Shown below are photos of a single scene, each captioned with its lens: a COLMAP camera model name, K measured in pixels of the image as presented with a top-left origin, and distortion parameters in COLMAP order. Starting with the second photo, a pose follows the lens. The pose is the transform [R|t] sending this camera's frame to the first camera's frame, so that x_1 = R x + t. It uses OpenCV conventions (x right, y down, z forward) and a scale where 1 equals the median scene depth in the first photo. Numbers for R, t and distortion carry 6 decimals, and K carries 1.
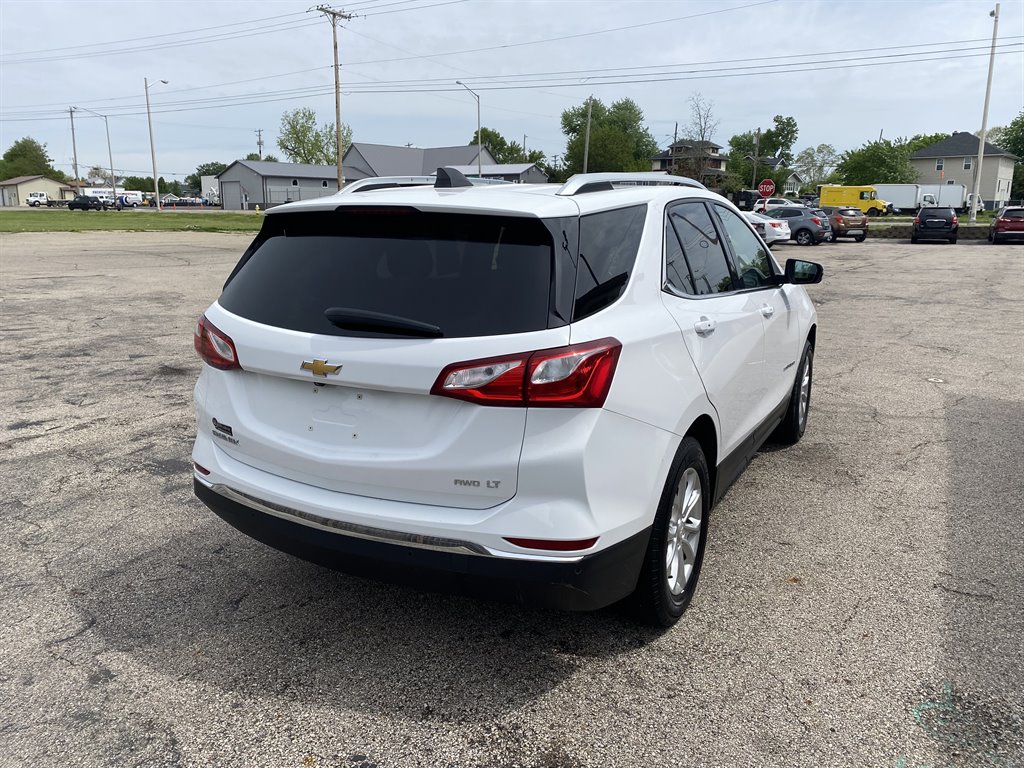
lens RADIAL K [[775.6, 0, 518.0], [0, 775.6, 381.3], [0, 0, 1]] dist [0.018685, -0.014950]
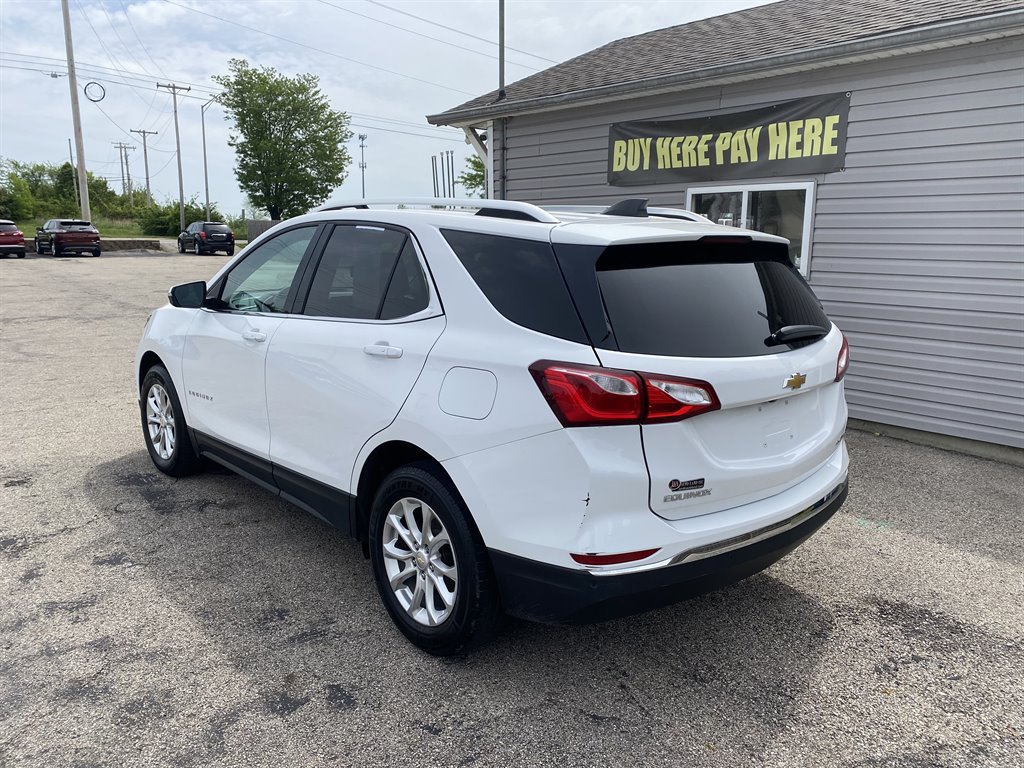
lens RADIAL K [[775.6, 0, 515.9], [0, 775.6, 386.6], [0, 0, 1]] dist [0.018685, -0.014950]
pose [[0.329977, -0.179129, 0.926837, -0.450161], [0.187645, 0.974685, 0.121570, -0.070091], [-0.925151, 0.133801, 0.355237, 0.309977]]
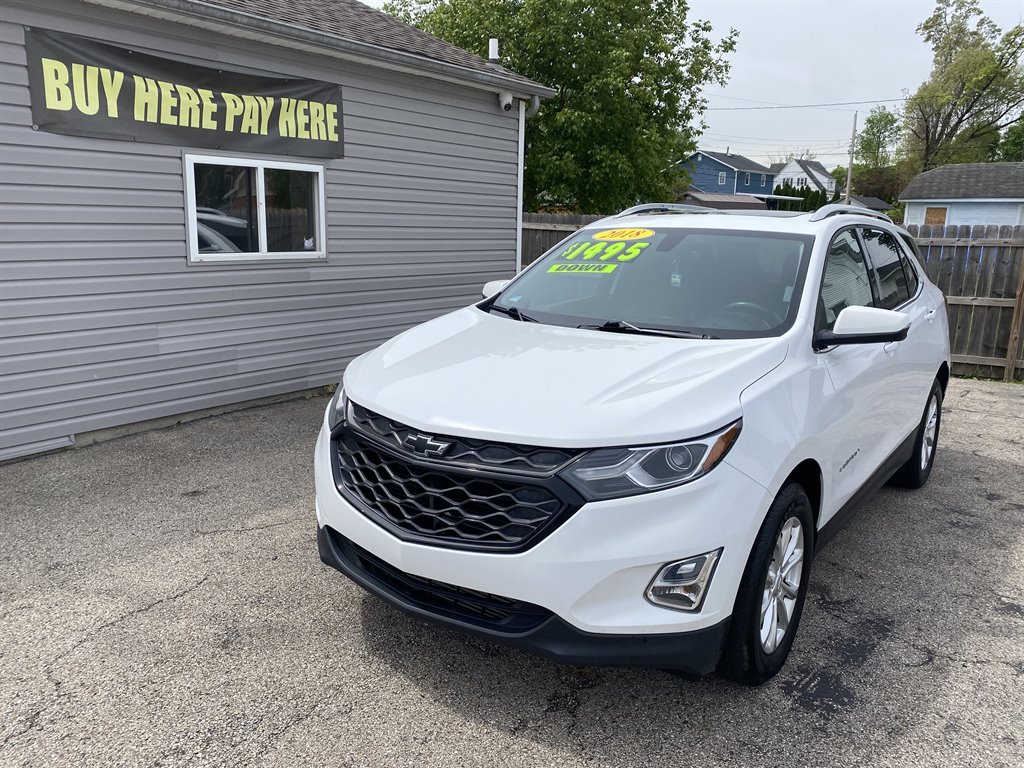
lens RADIAL K [[775.6, 0, 503.9], [0, 775.6, 388.8], [0, 0, 1]] dist [0.018685, -0.014950]
pose [[-0.986687, -0.059313, 0.151430, 0.125058], [0.008211, 0.911768, 0.410624, -0.249309], [-0.162425, 0.406401, -0.899142, 1.124512]]
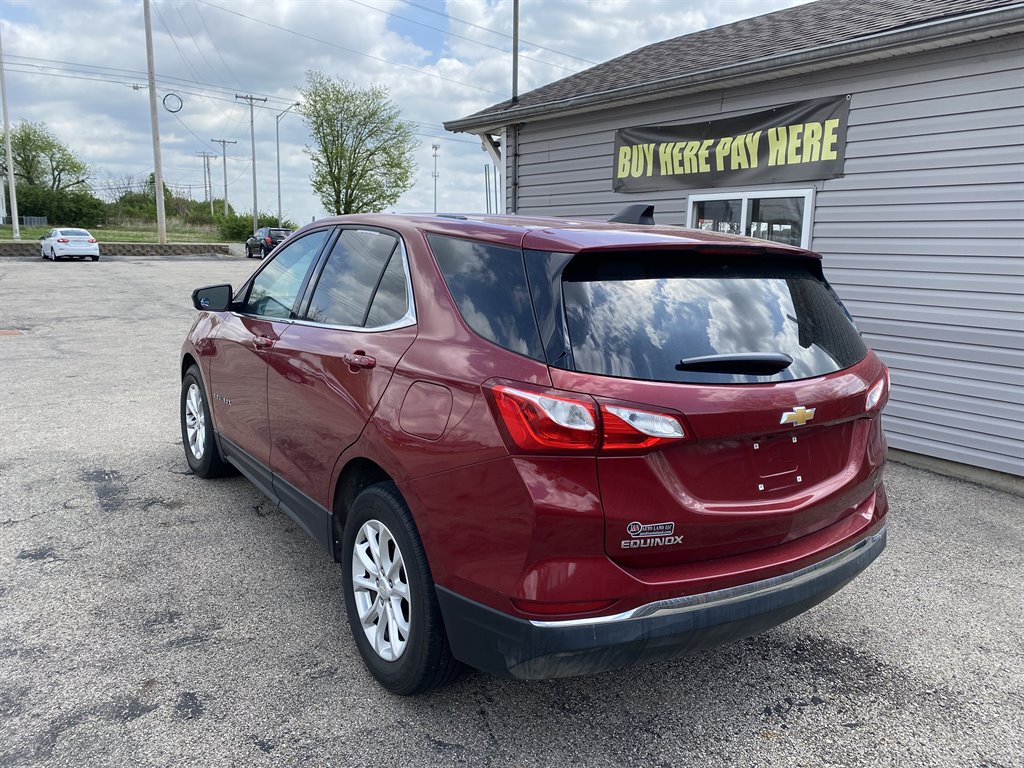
lens RADIAL K [[775.6, 0, 515.1], [0, 775.6, 387.0], [0, 0, 1]] dist [0.018685, -0.014950]
pose [[0.412235, -0.159845, 0.896946, -0.403125], [0.170696, 0.980606, 0.096302, -0.052590], [-0.894944, 0.113406, 0.431525, 0.233537]]
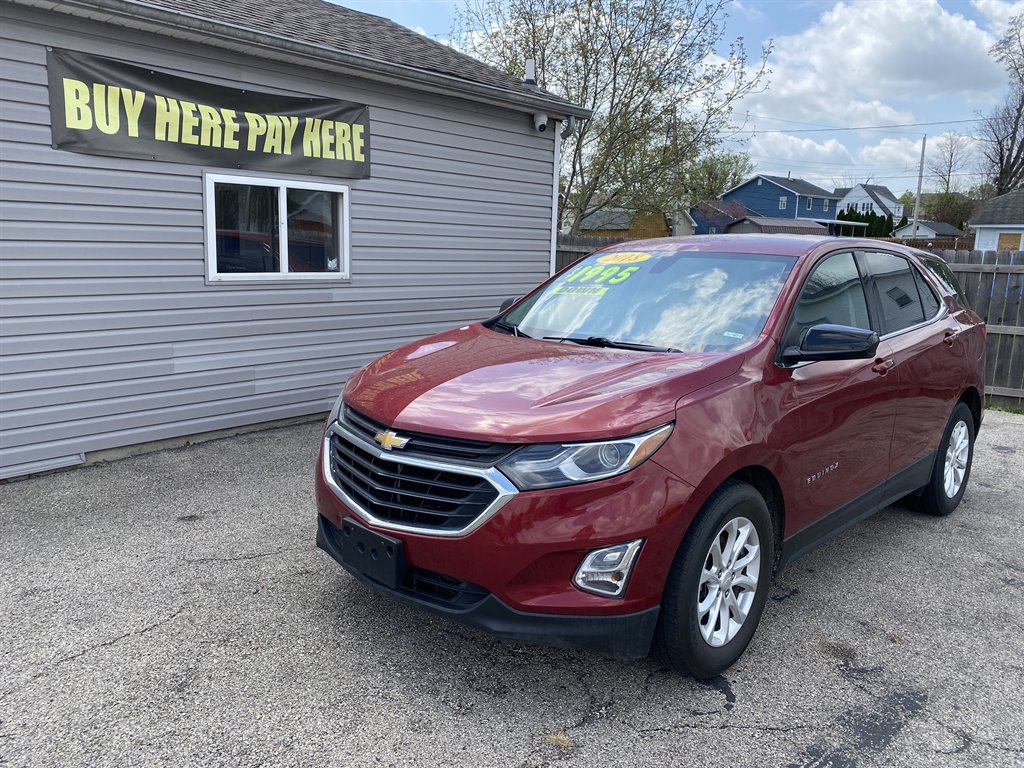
lens RADIAL K [[775.6, 0, 498.8], [0, 775.6, 387.2], [0, 0, 1]] dist [0.018685, -0.014950]
pose [[-0.970834, -0.075390, 0.227593, 0.097112], [0.017575, 0.924343, 0.381157, -0.240351], [-0.239109, 0.374040, -0.896059, 1.087724]]
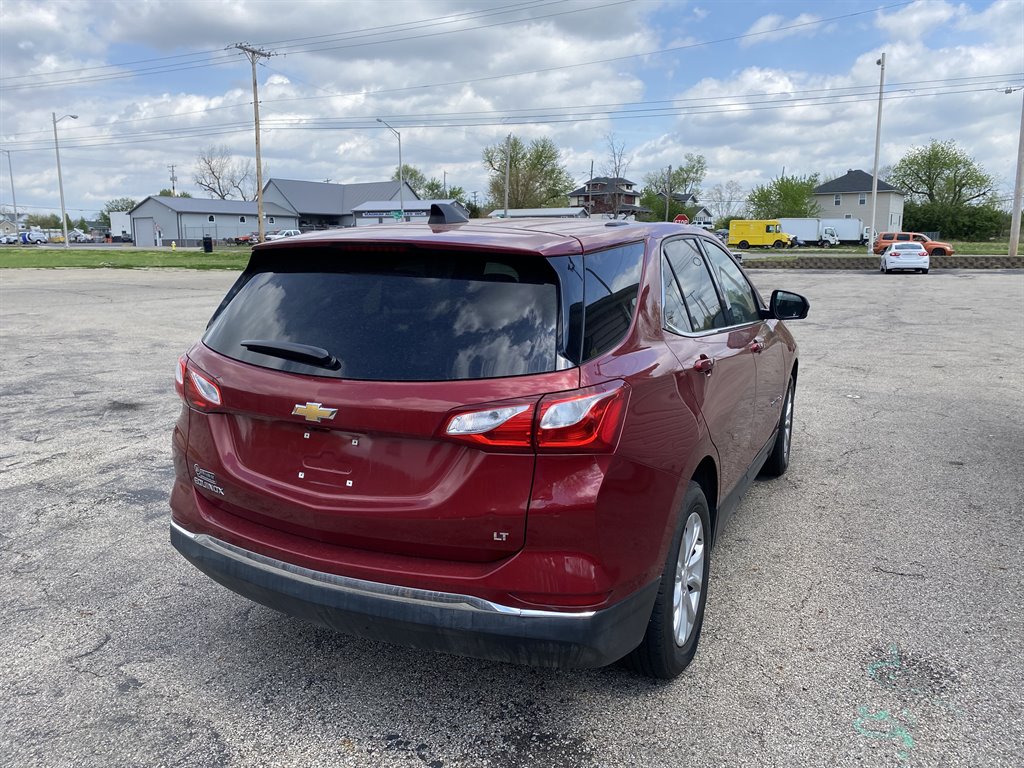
lens RADIAL K [[775.6, 0, 511.8], [0, 775.6, 378.0], [0, 0, 1]] dist [0.018685, -0.014950]
pose [[0.995504, -0.022424, 0.092030, -0.038046], [0.026701, 0.998607, -0.045509, 0.009382], [-0.090882, 0.047761, 0.994716, -0.040412]]
